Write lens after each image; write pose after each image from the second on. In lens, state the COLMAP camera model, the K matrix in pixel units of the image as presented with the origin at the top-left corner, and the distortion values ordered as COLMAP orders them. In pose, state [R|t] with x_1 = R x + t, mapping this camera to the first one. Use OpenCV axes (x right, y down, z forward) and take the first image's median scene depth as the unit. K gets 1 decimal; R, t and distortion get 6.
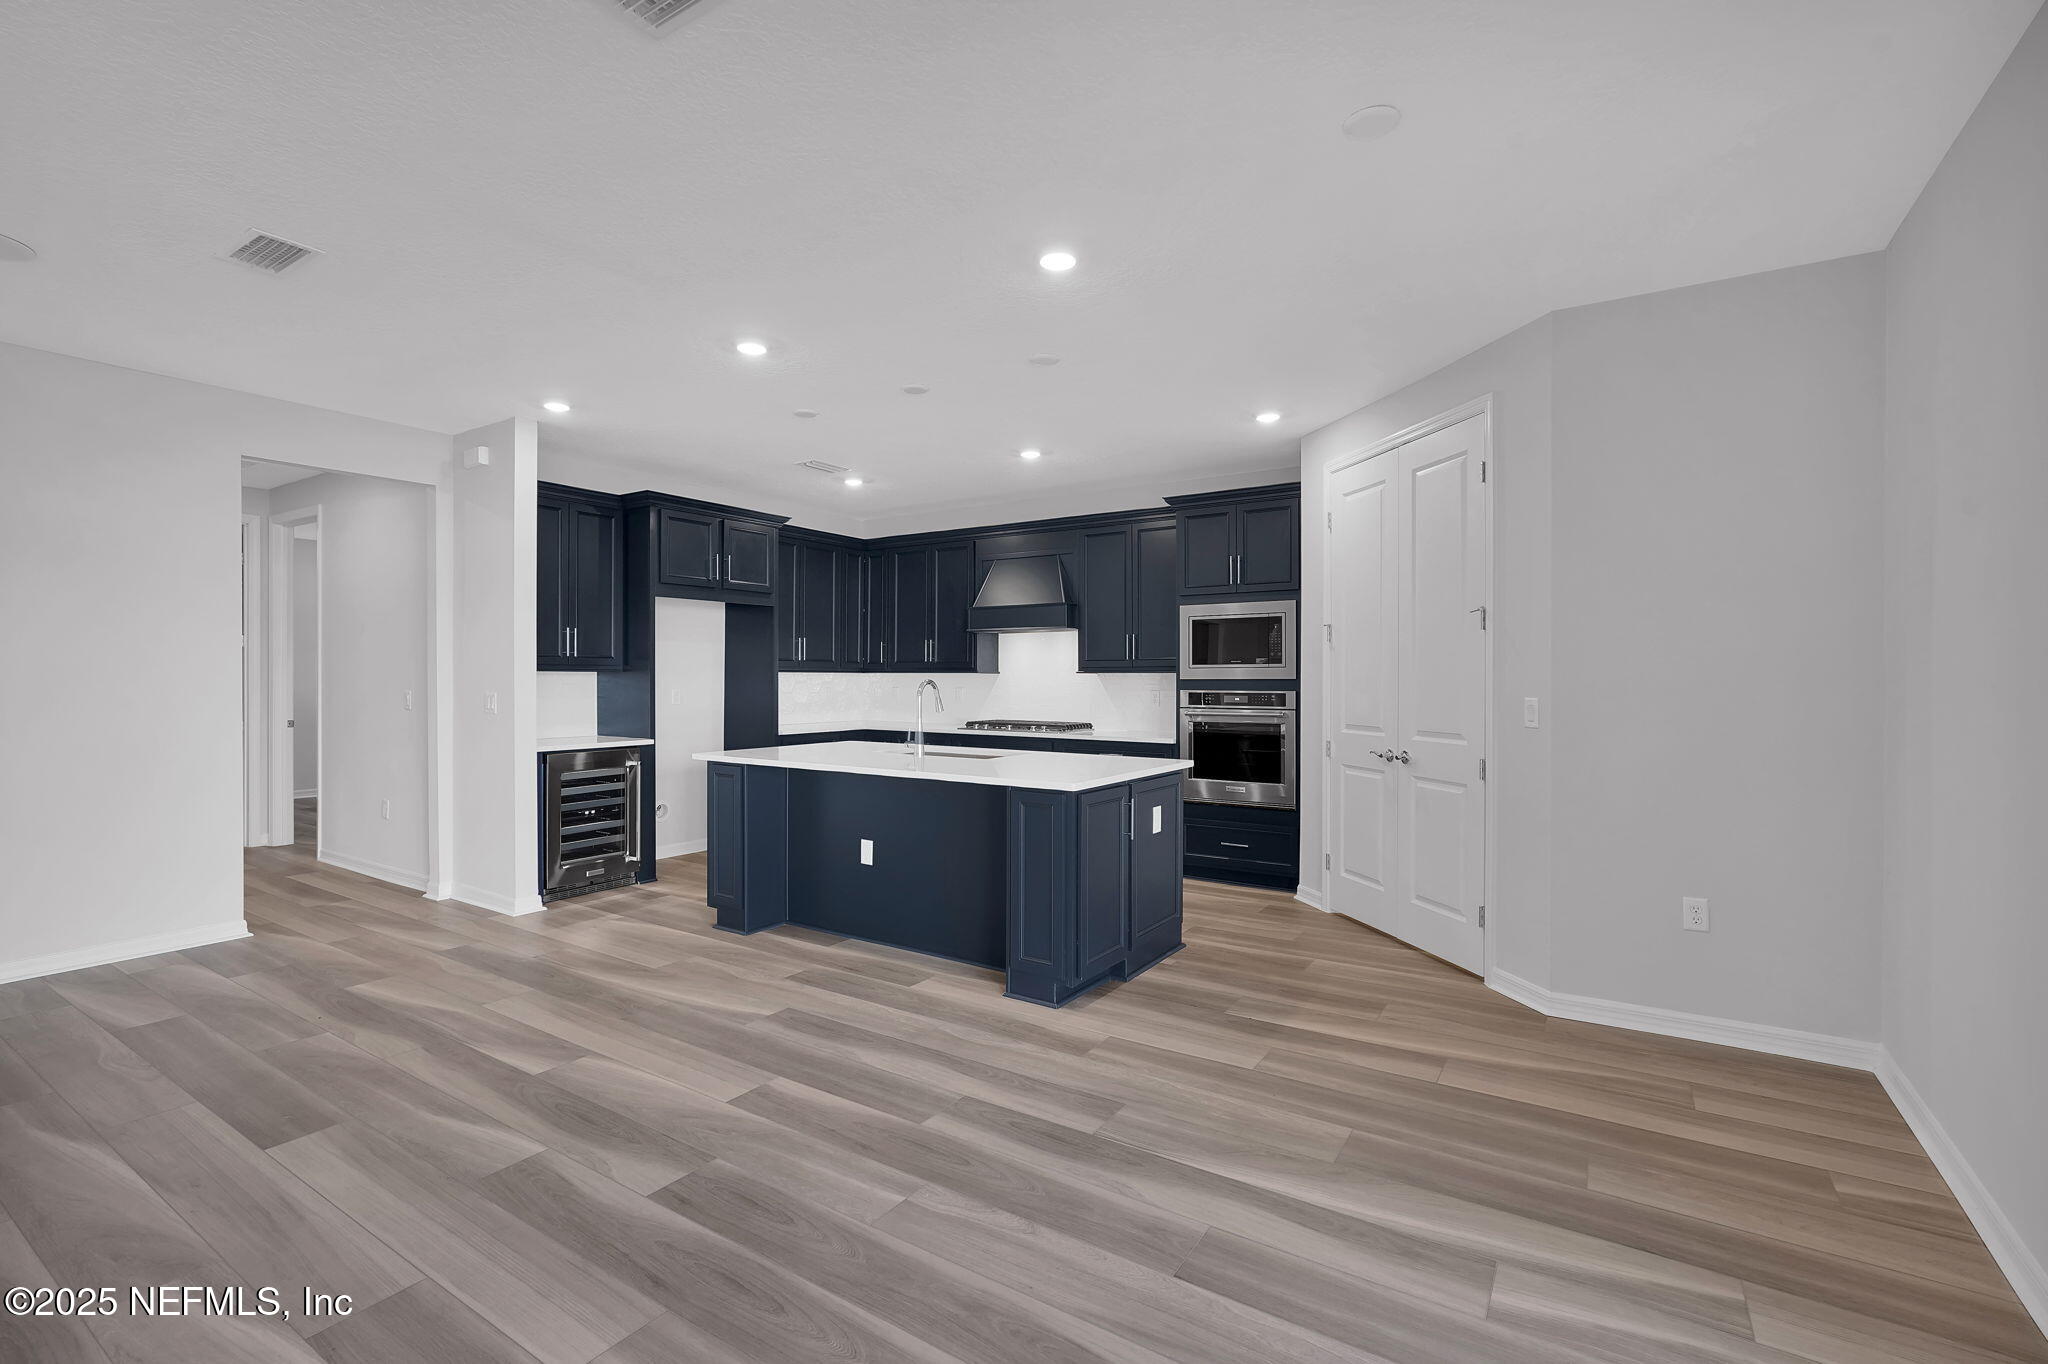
lens RADIAL K [[919.9, 0, 1011.2], [0, 919.9, 685.1], [0, 0, 1]] dist [-0.009582, -0.000961]
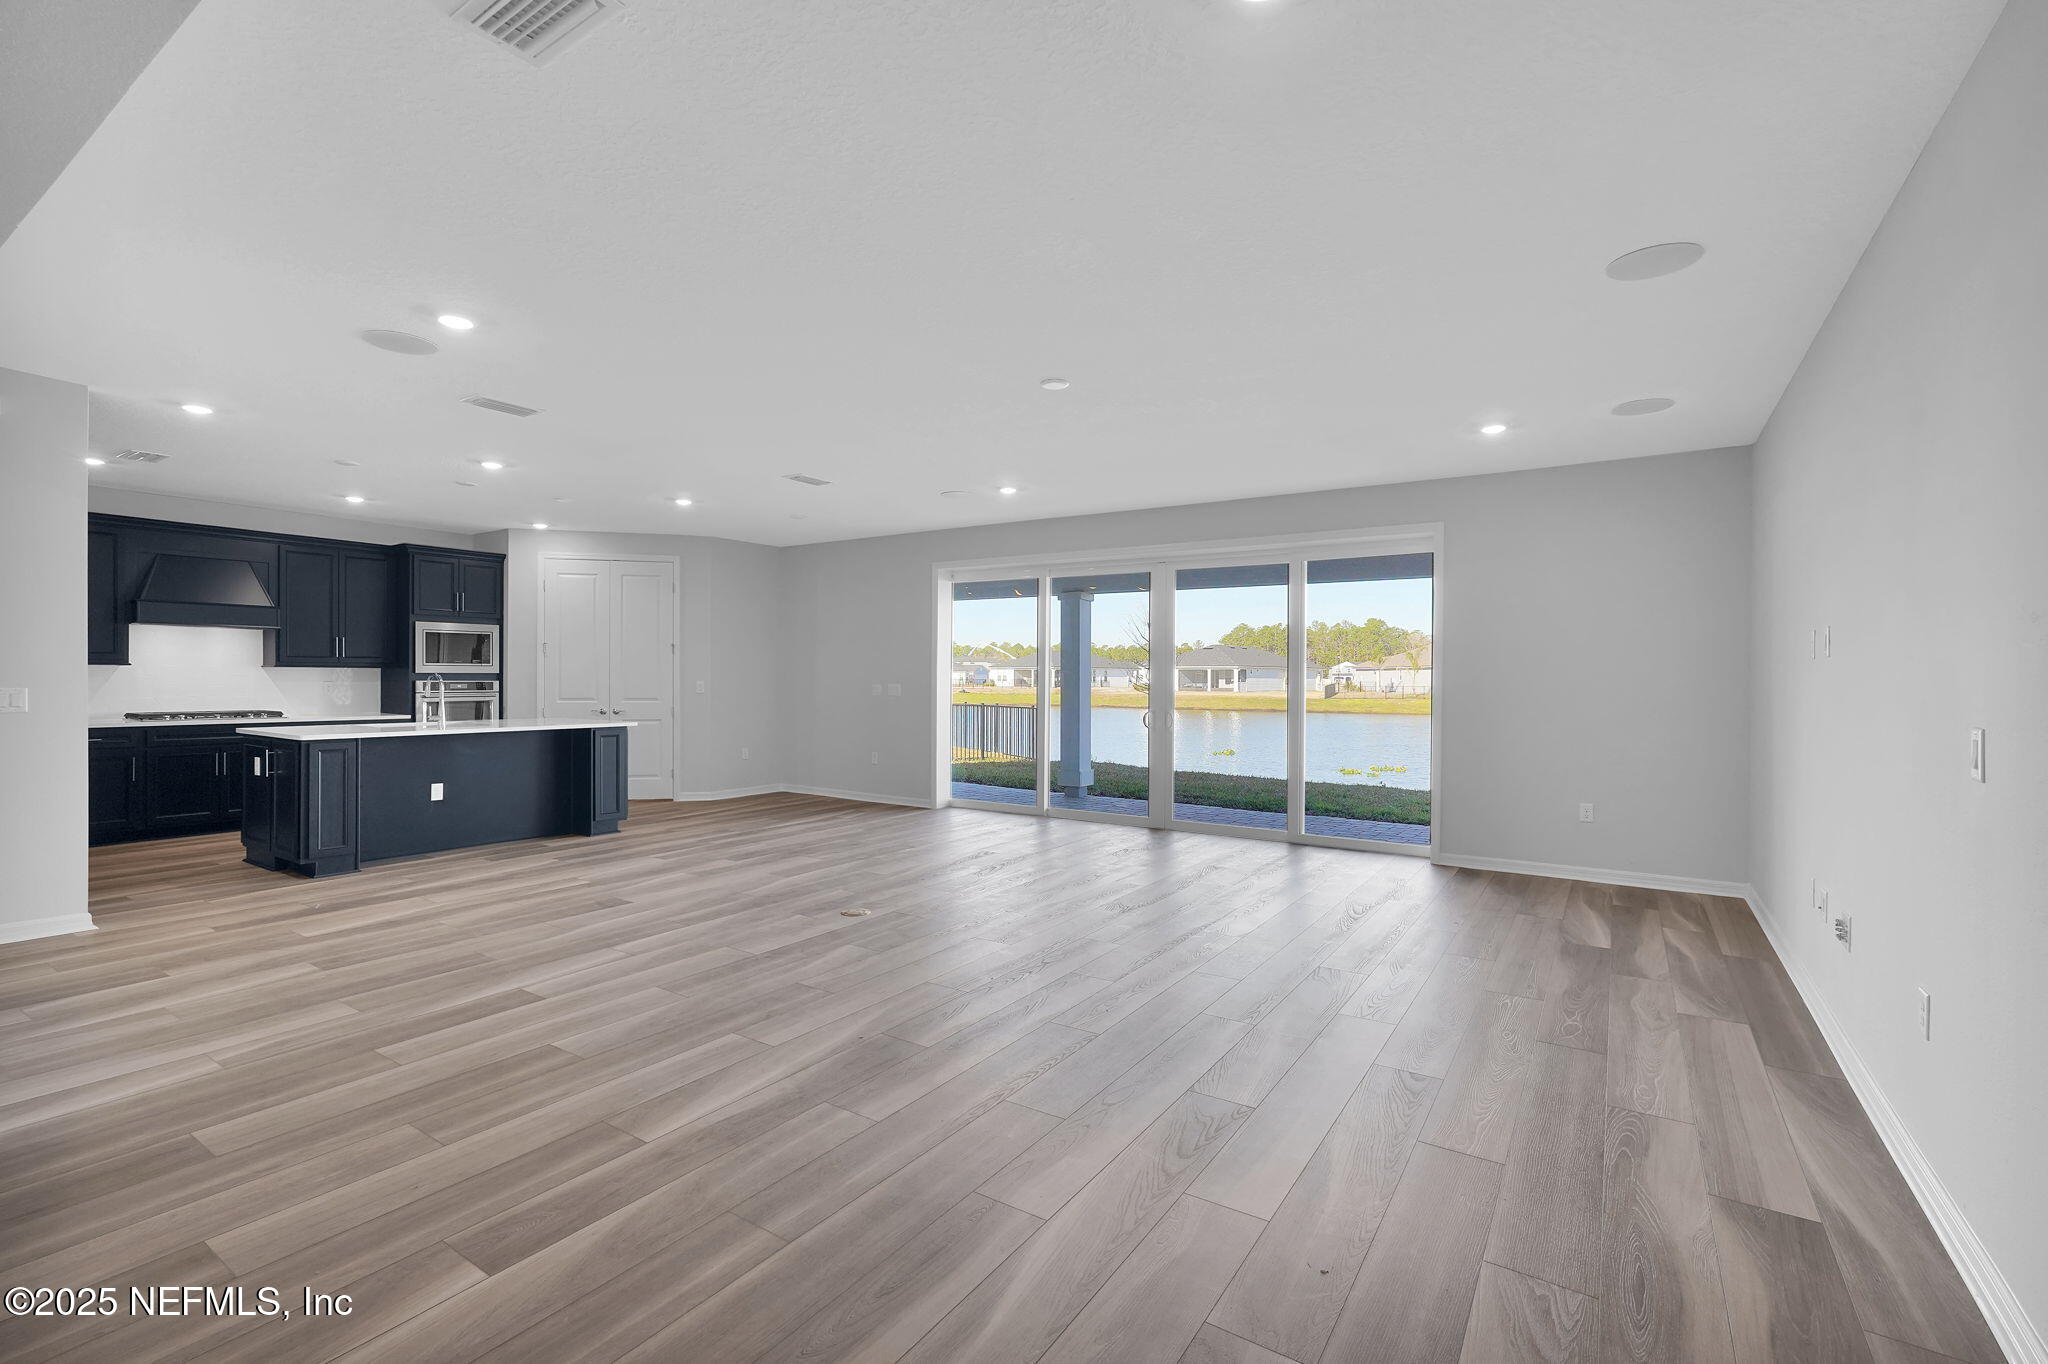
lens RADIAL K [[919.9, 0, 1026.6], [0, 919.9, 678.9], [0, 0, 1]] dist [-0.009582, -0.000961]
pose [[-0.008678, -0.003822, 0.999955, -1.293263], [0.003324, 0.999987, 0.003851, 0.000222], [-0.999957, 0.003357, -0.008666, 0.066405]]
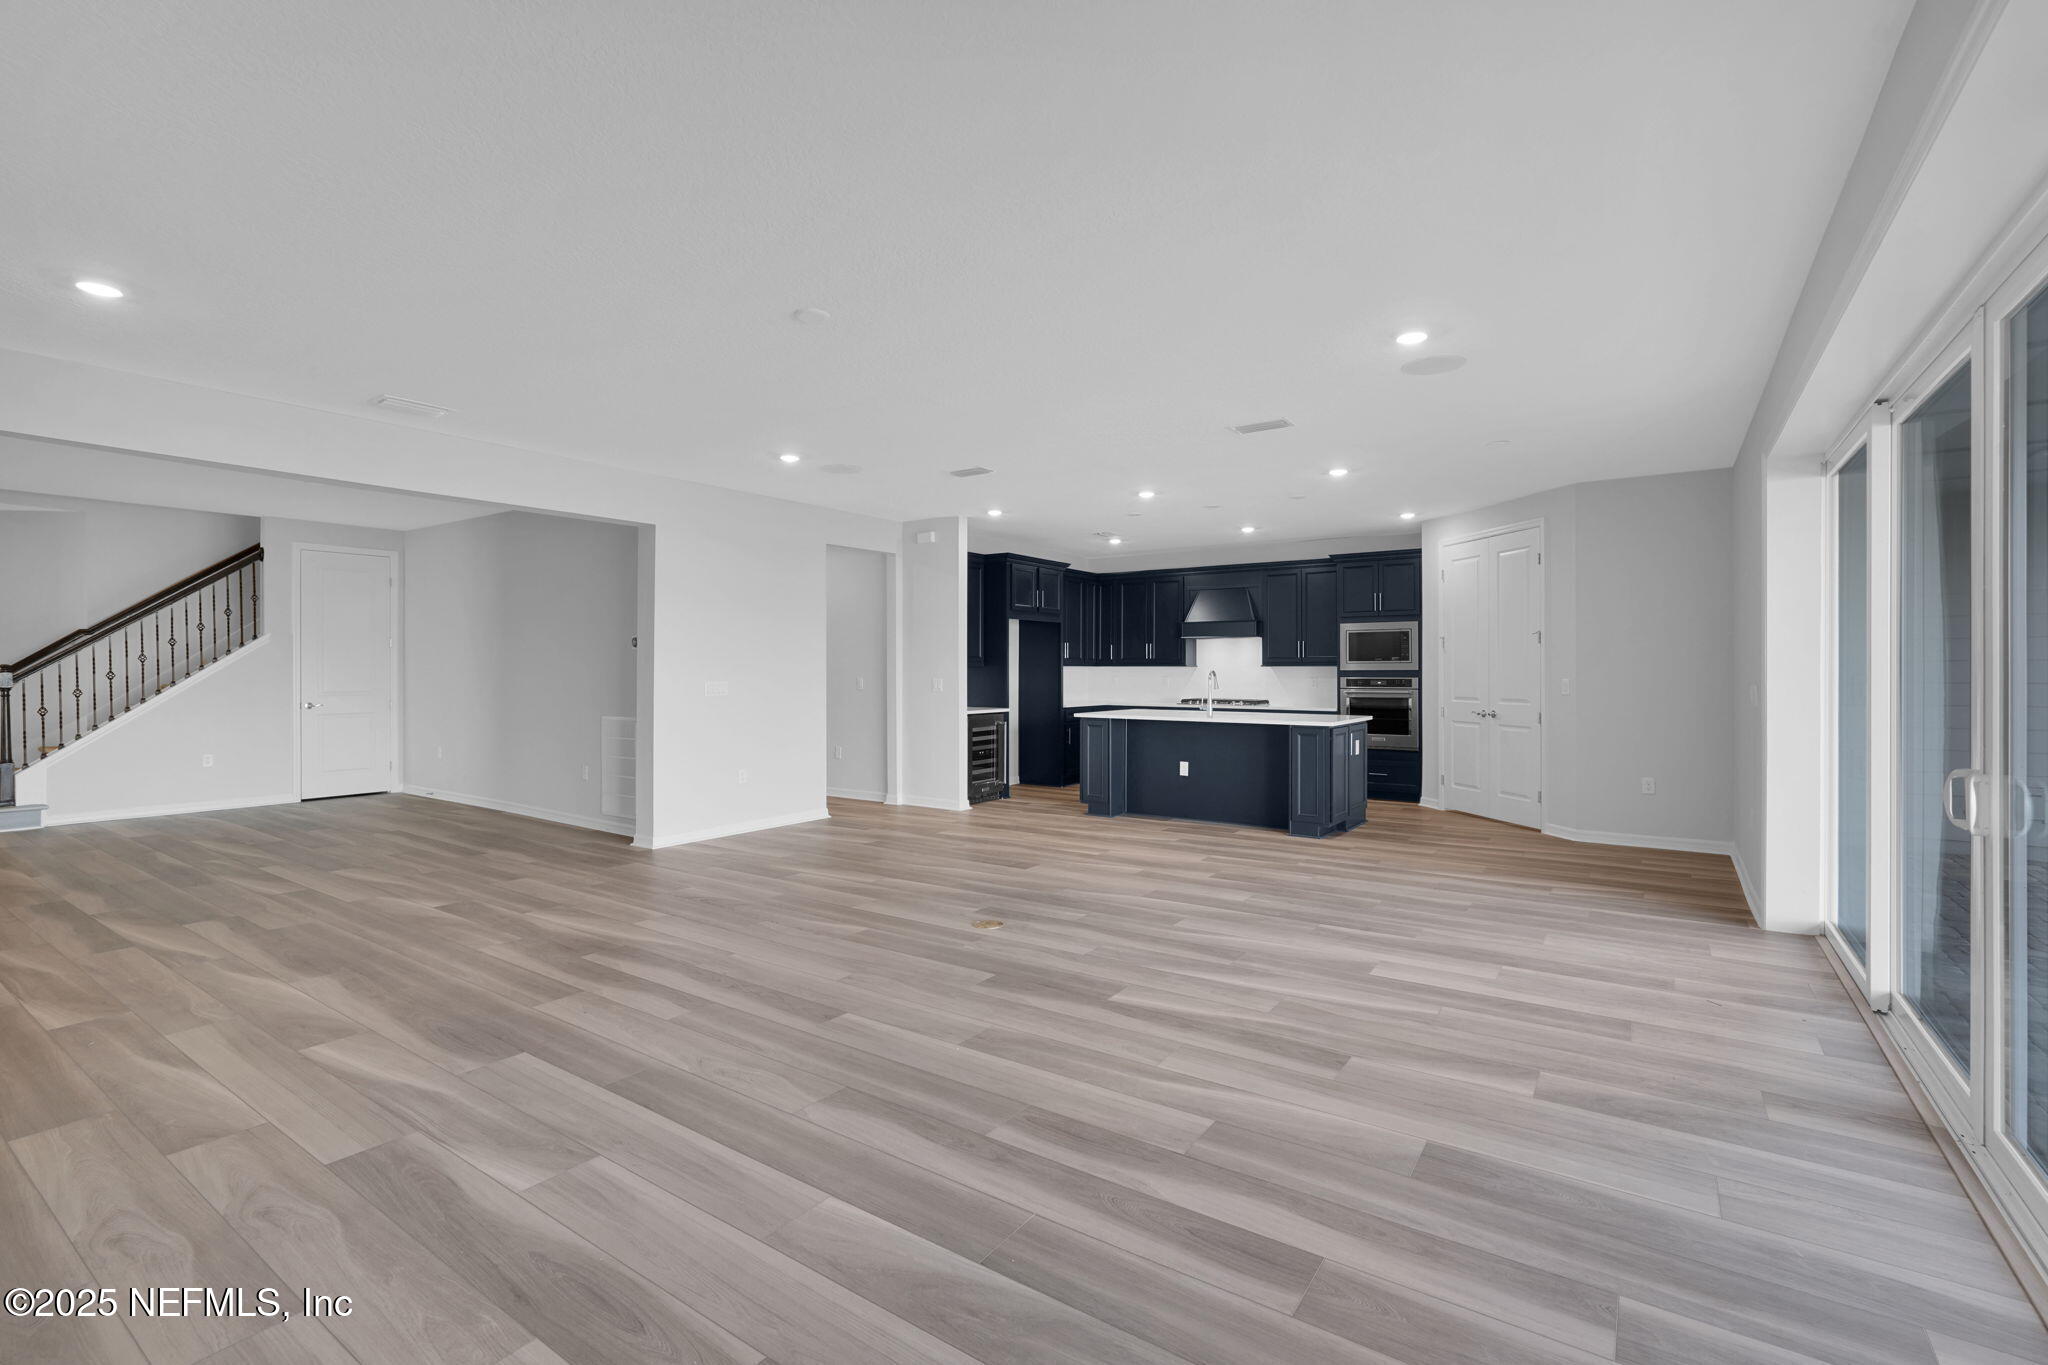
lens RADIAL K [[919.9, 0, 1021.2], [0, 919.9, 675.2], [0, 0, 1]] dist [-0.009582, -0.000961]
pose [[0.999856, -0.001163, -0.016906, -0.352601], [0.001116, 0.999996, -0.002743, 0.005738], [0.016909, 0.002723, 0.999853, -0.612767]]
